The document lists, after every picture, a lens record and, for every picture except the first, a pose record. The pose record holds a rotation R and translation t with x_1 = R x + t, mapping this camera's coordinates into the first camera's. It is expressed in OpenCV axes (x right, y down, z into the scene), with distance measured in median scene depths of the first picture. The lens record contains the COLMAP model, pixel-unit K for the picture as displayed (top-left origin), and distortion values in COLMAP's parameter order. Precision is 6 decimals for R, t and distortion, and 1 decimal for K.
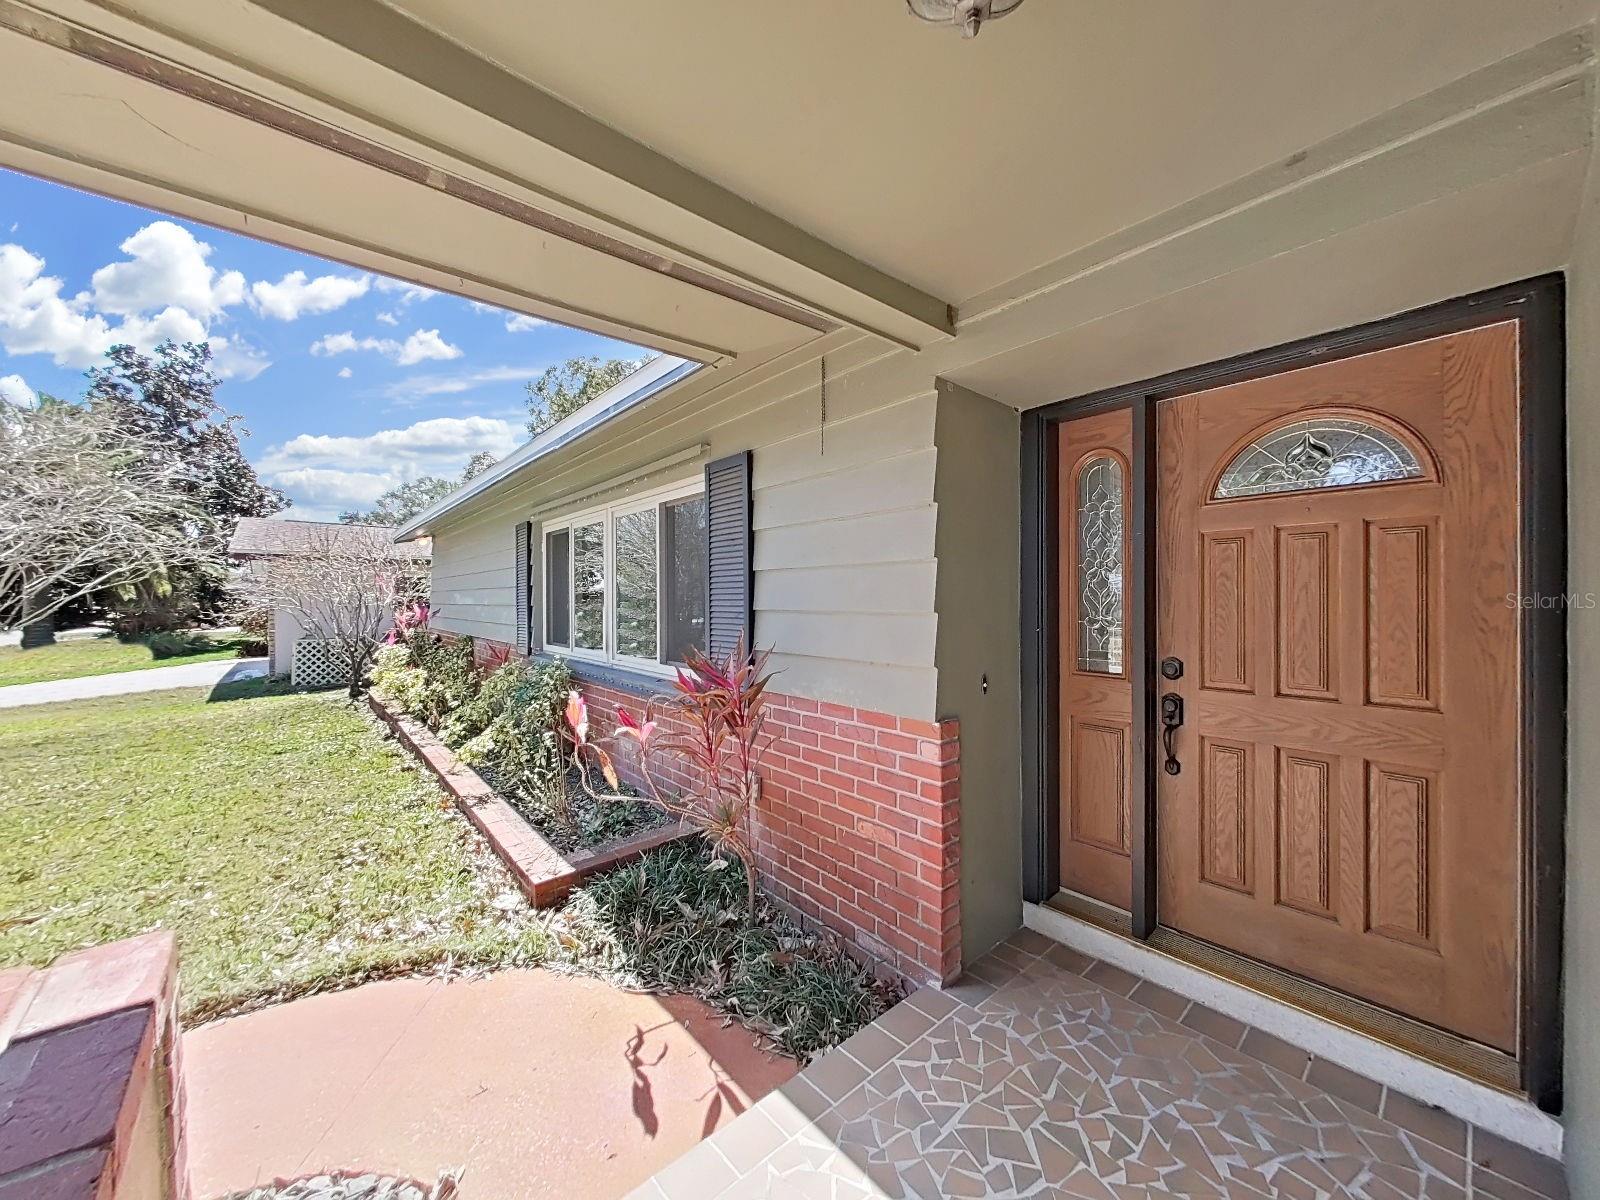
lens RADIAL K [[594.7, 0, 800.0], [0, 594.7, 600.0], [0, 0, 1]] dist [-0.003464, -0.000067]
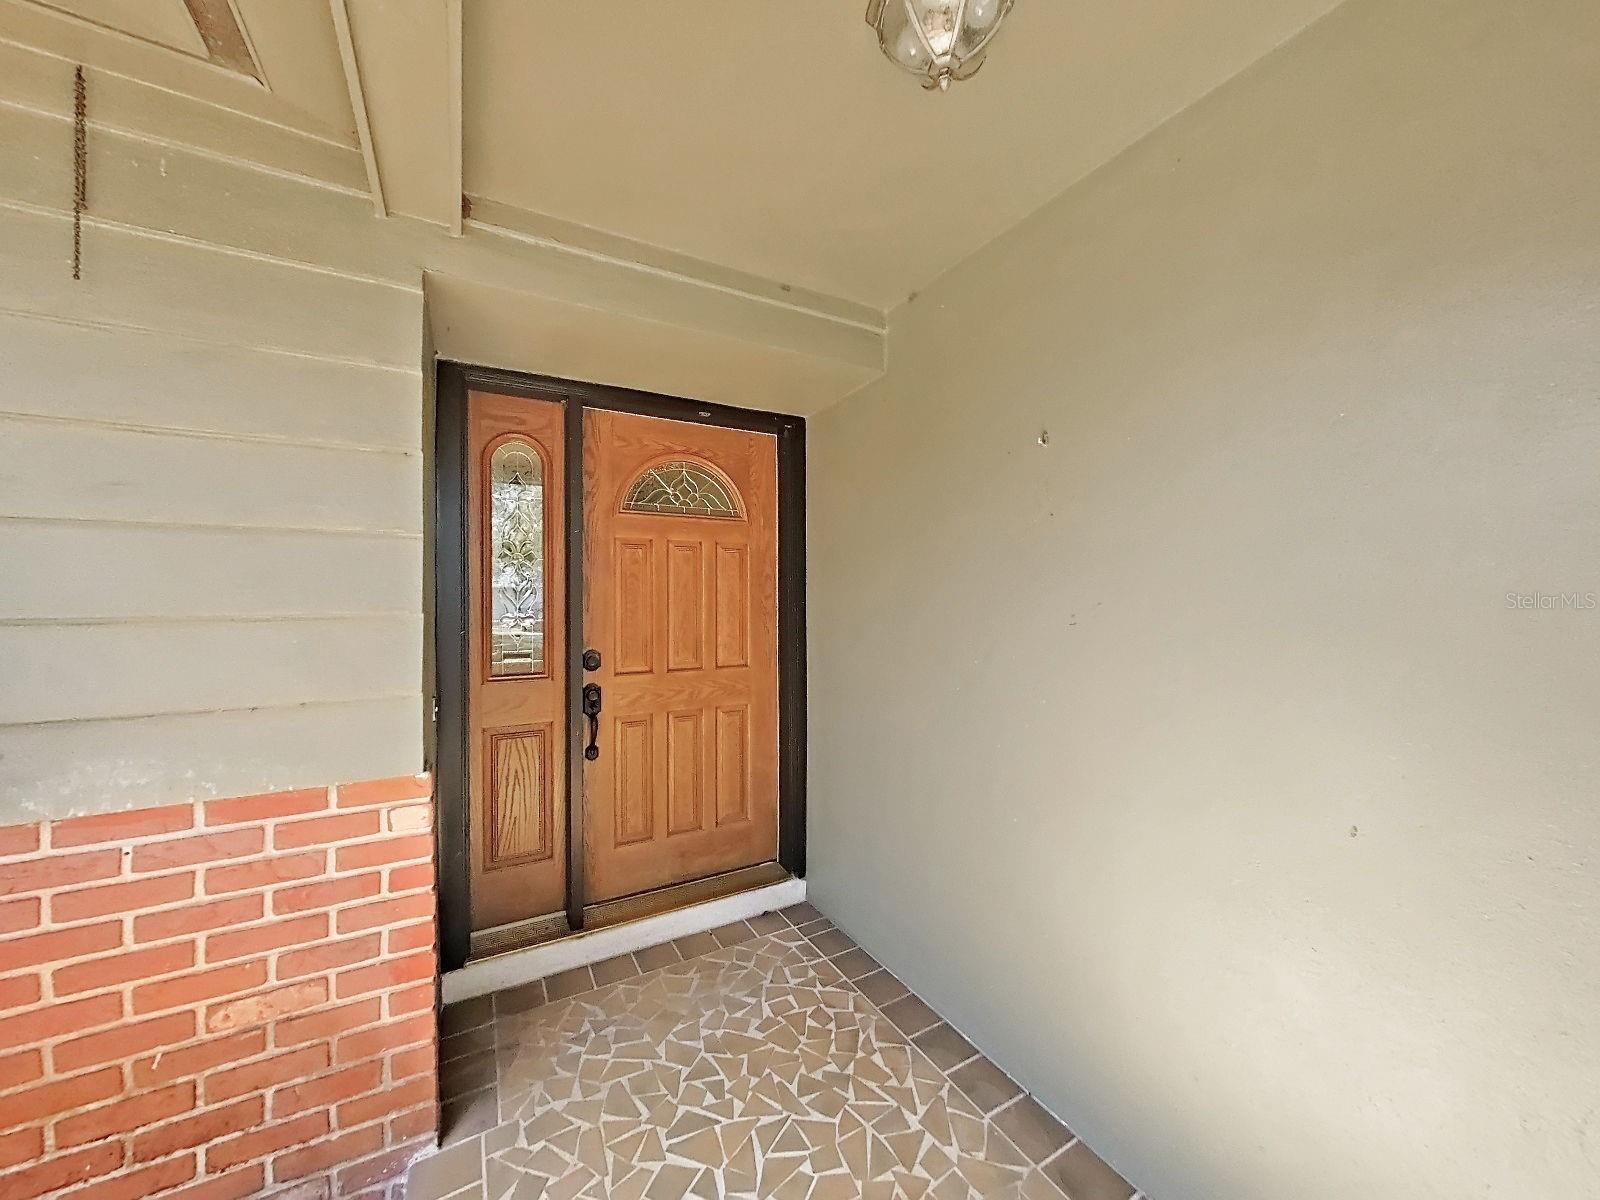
lens RADIAL K [[594.7, 0, 800.0], [0, 594.7, 600.0], [0, 0, 1]] dist [-0.003464, -0.000067]
pose [[0.195554, 0.000660, 0.980693, -0.370687], [0.006682, 0.999976, -0.002005, 0.011451], [-0.980670, 0.006945, 0.195545, 0.447135]]
